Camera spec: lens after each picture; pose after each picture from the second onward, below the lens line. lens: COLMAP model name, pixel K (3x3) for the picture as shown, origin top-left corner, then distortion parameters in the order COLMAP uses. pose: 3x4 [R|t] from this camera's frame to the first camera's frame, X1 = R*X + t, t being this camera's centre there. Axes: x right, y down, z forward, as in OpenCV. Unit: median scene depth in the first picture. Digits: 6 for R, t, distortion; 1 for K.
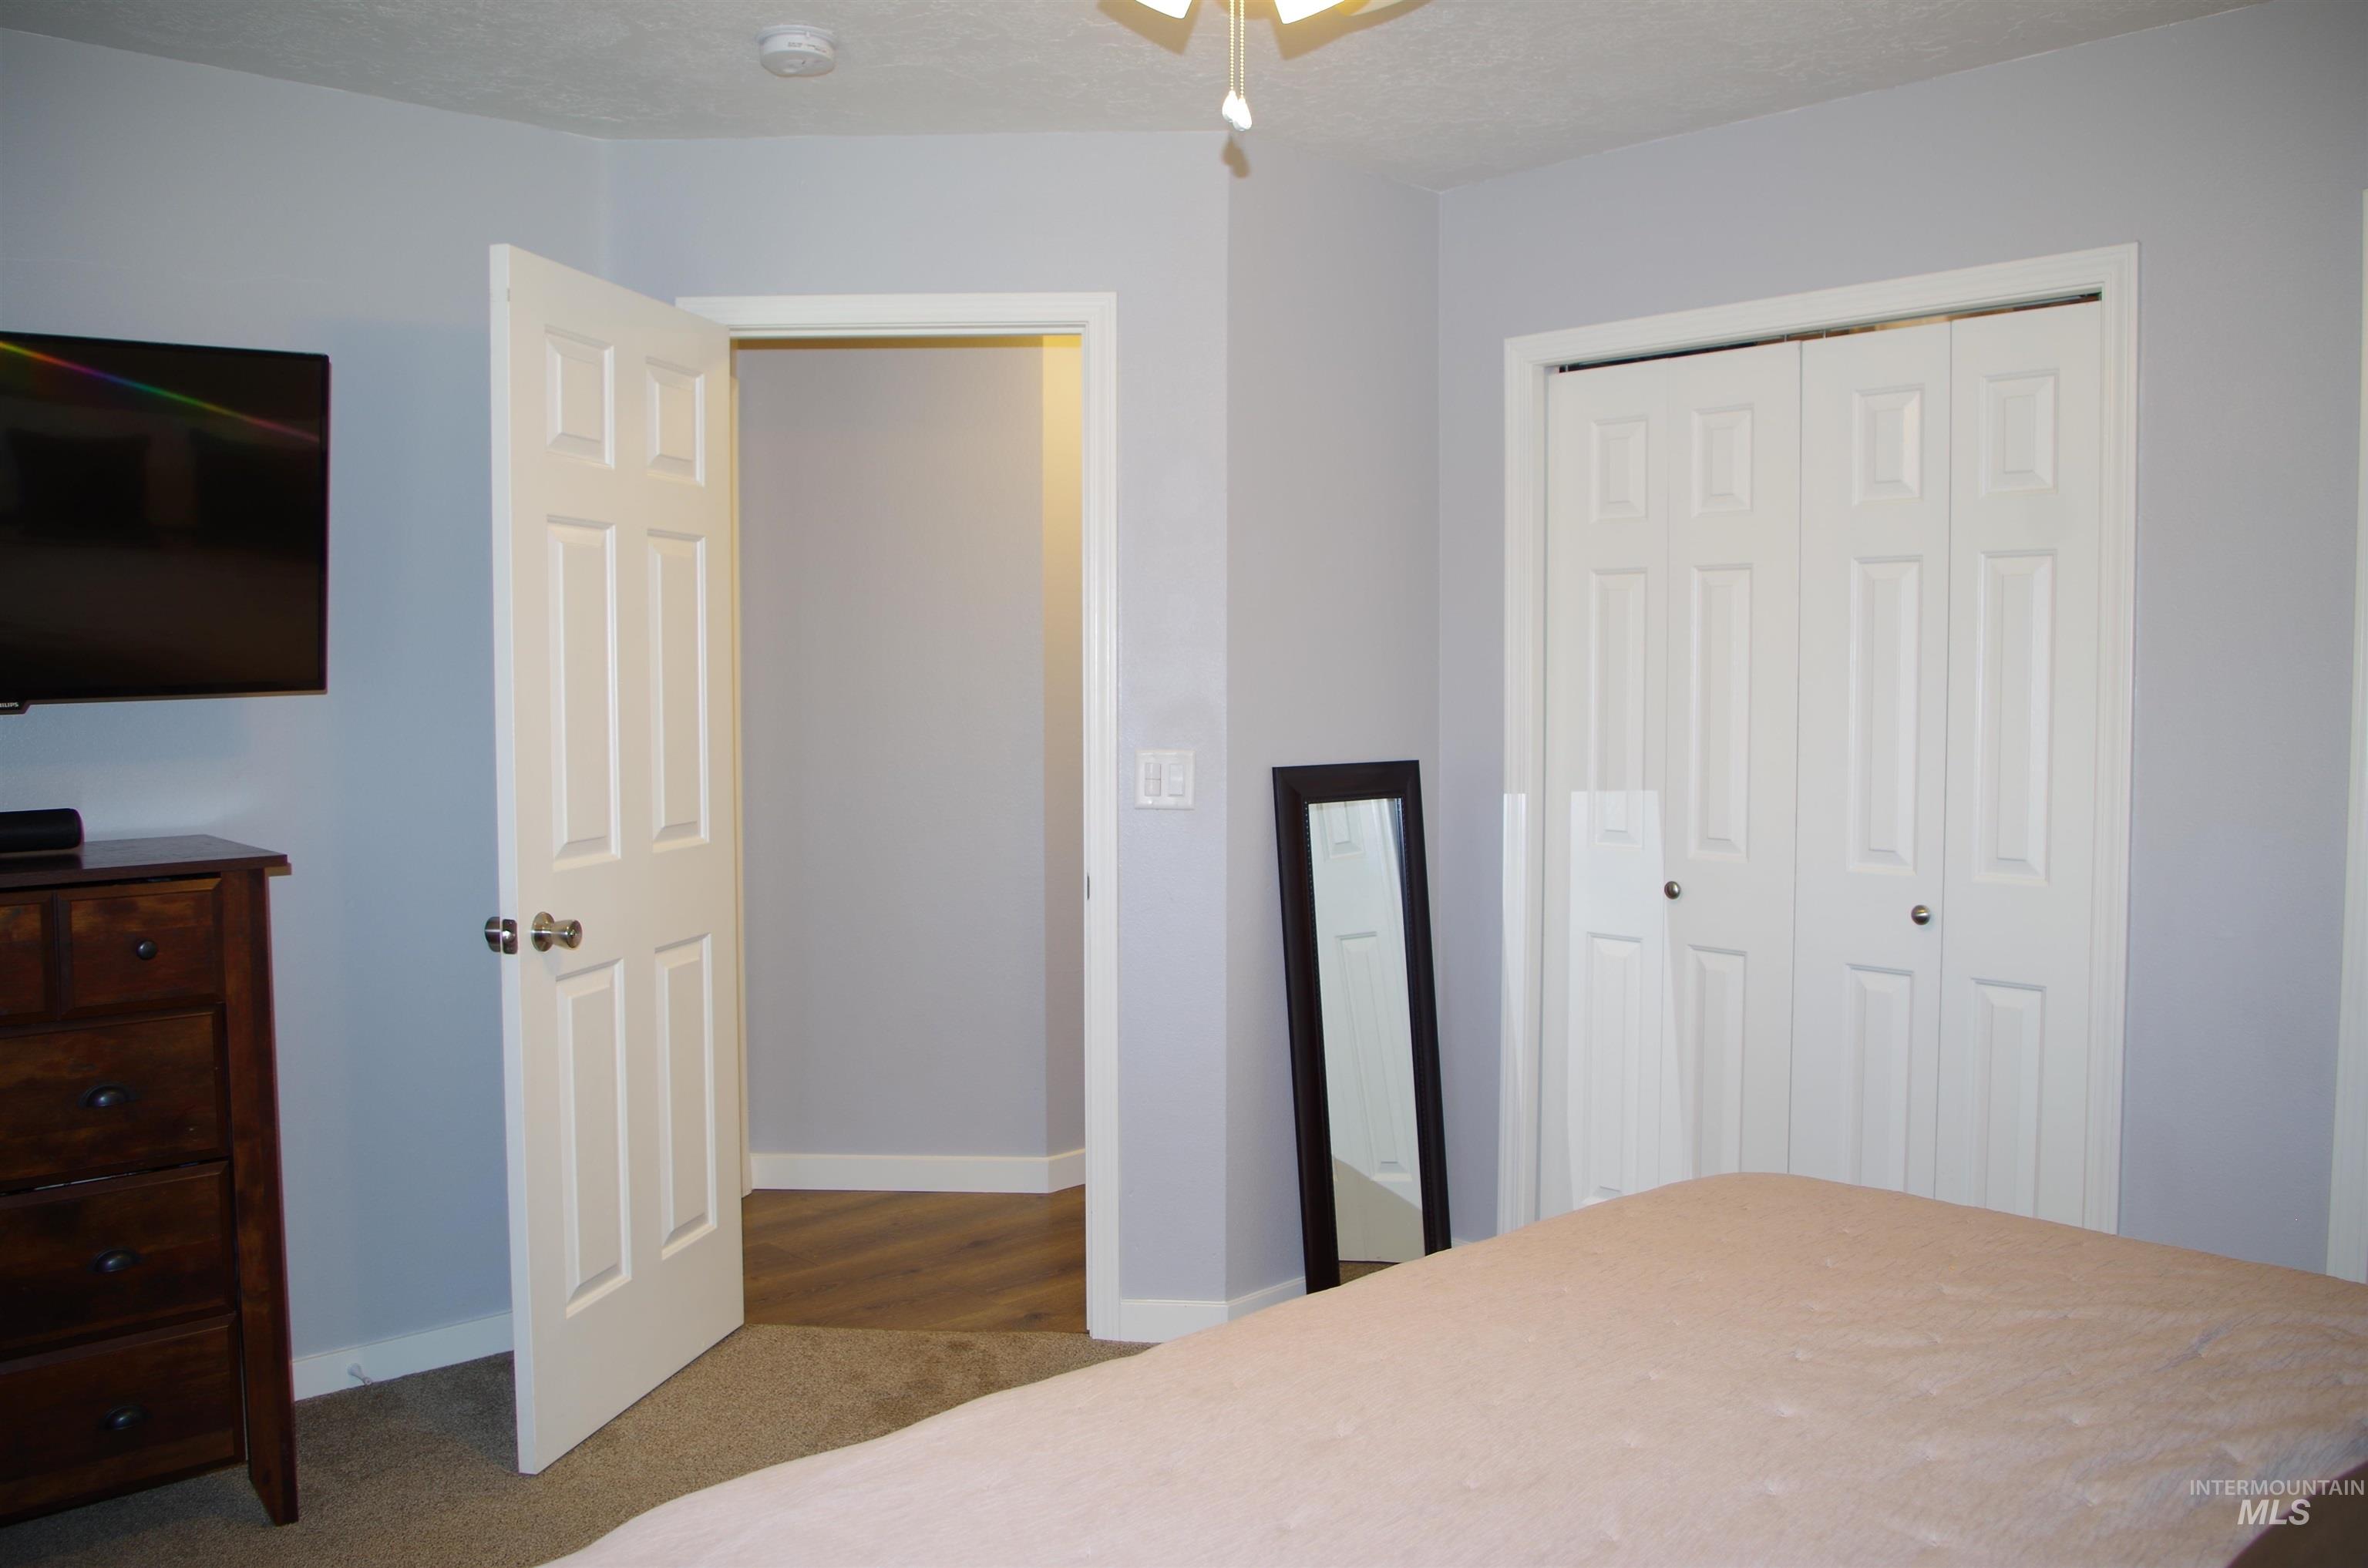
lens RADIAL K [[1830.2, 0, 1179.1], [0, 1830.2, 774.7], [0, 0, 1]] dist [-0.095263, 0.049166]
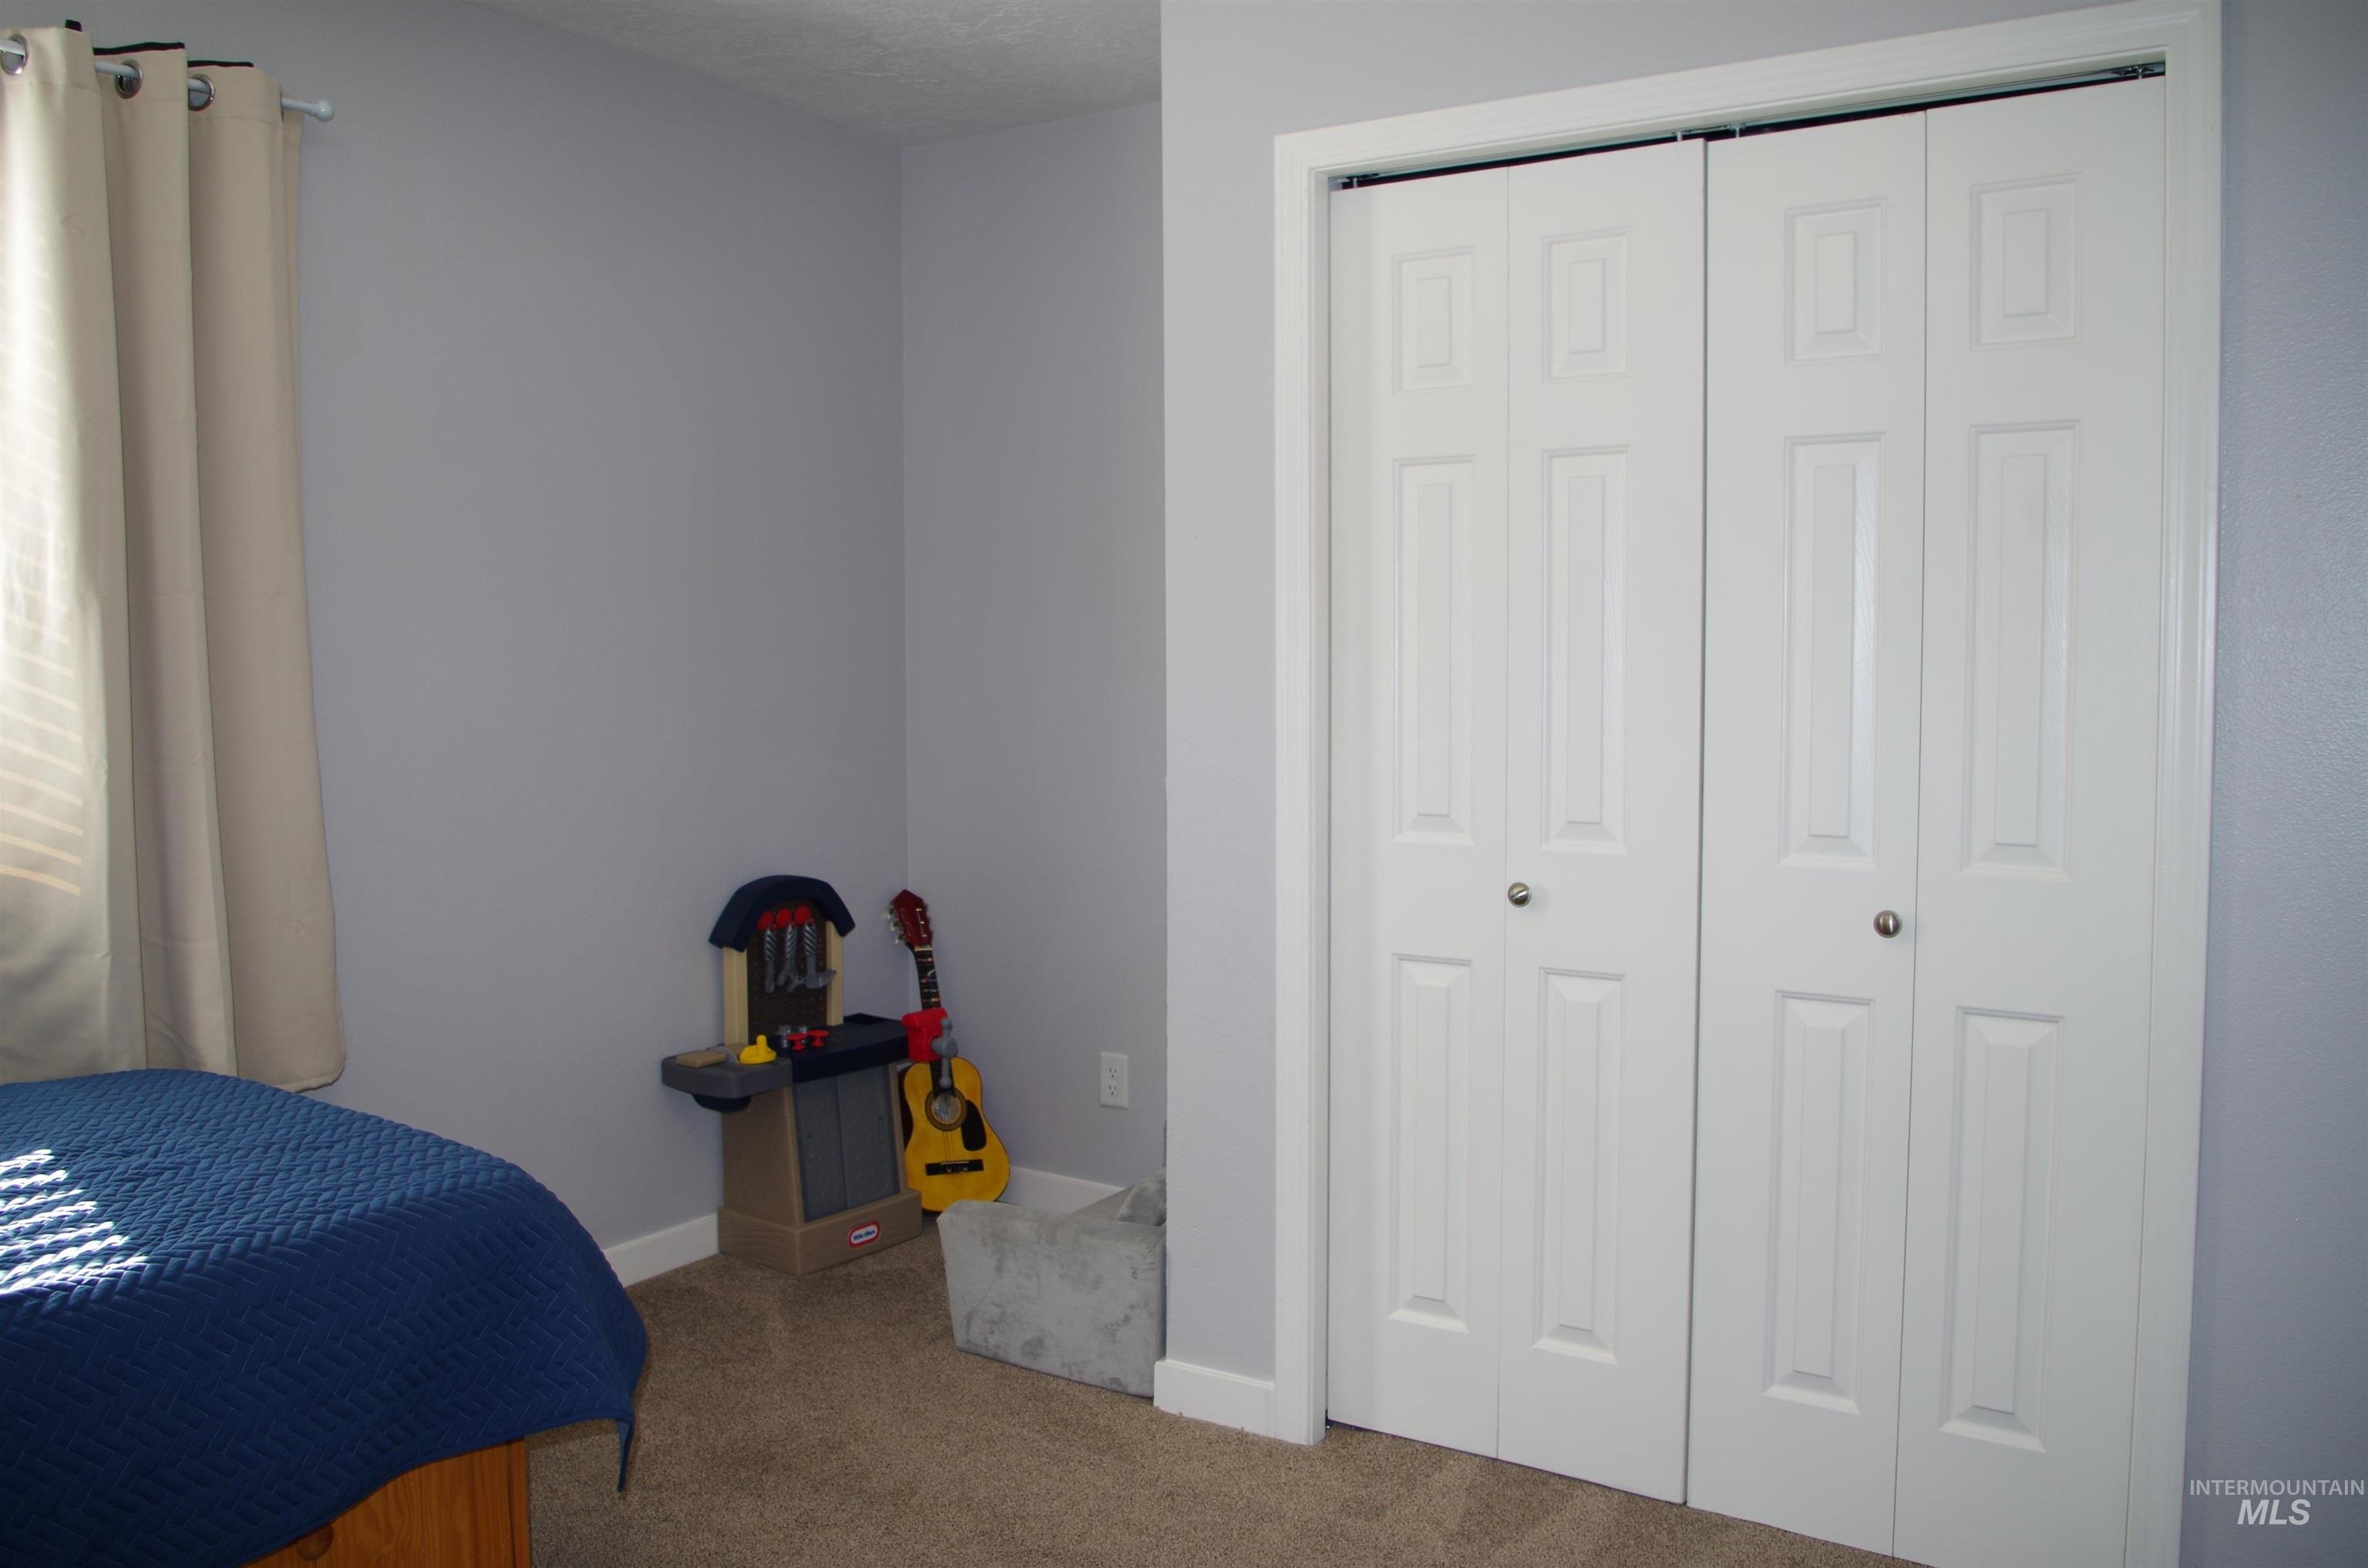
lens RADIAL K [[1830.2, 0, 1179.1], [0, 1830.2, 774.7], [0, 0, 1]] dist [-0.095263, 0.049166]
pose [[0.963683, -0.004591, 0.267009, -0.057319], [0.003827, 0.999987, 0.003381, 0.013764], [-0.267021, -0.002237, 0.963688, 0.355217]]
